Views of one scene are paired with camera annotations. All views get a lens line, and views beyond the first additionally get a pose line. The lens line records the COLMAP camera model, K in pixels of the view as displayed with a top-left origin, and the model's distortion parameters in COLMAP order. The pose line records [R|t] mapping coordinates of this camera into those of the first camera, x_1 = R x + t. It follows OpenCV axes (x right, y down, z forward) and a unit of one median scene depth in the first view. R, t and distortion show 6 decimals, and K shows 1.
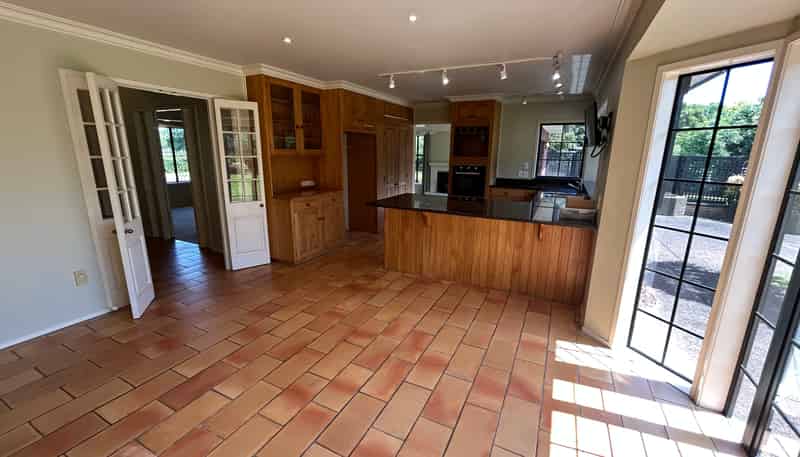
lens RADIAL K [[328.6, 0, 402.1], [0, 328.6, 227.4], [0, 0, 1]] dist [0.000993, 0.000106]
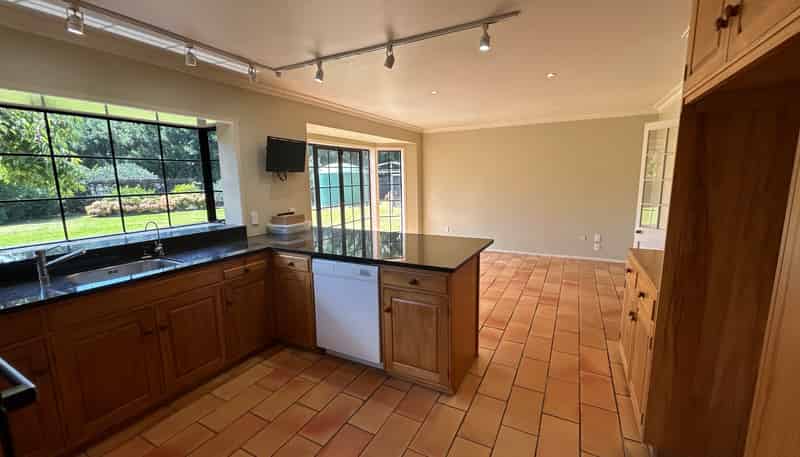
lens RADIAL K [[328.6, 0, 402.1], [0, 328.6, 227.4], [0, 0, 1]] dist [0.000993, 0.000106]
pose [[-0.999420, -0.002620, 0.033964, 0.105572], [0.010419, 0.925756, 0.377979, -0.520084], [-0.032433, 0.378113, -0.925191, 2.228122]]
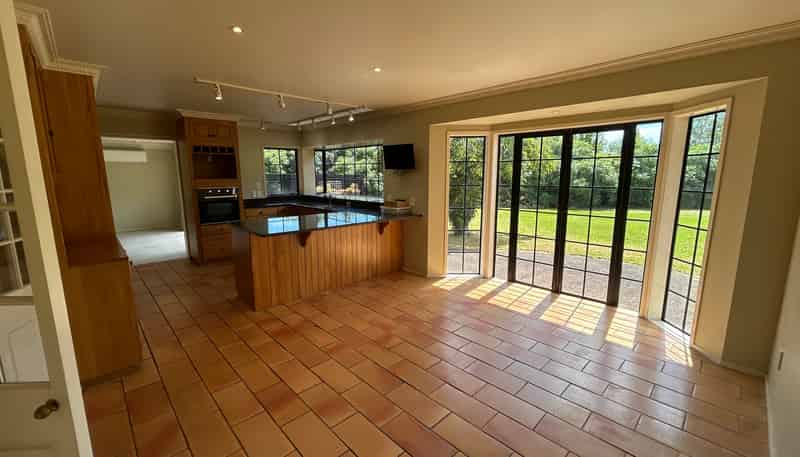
lens RADIAL K [[328.6, 0, 402.1], [0, 328.6, 227.4], [0, 0, 1]] dist [0.000993, 0.000106]
pose [[0.336872, -0.170692, 0.925949, -0.996074], [0.223953, 0.969732, 0.097287, -0.121407], [-0.914529, 0.174596, 0.364903, 0.458114]]
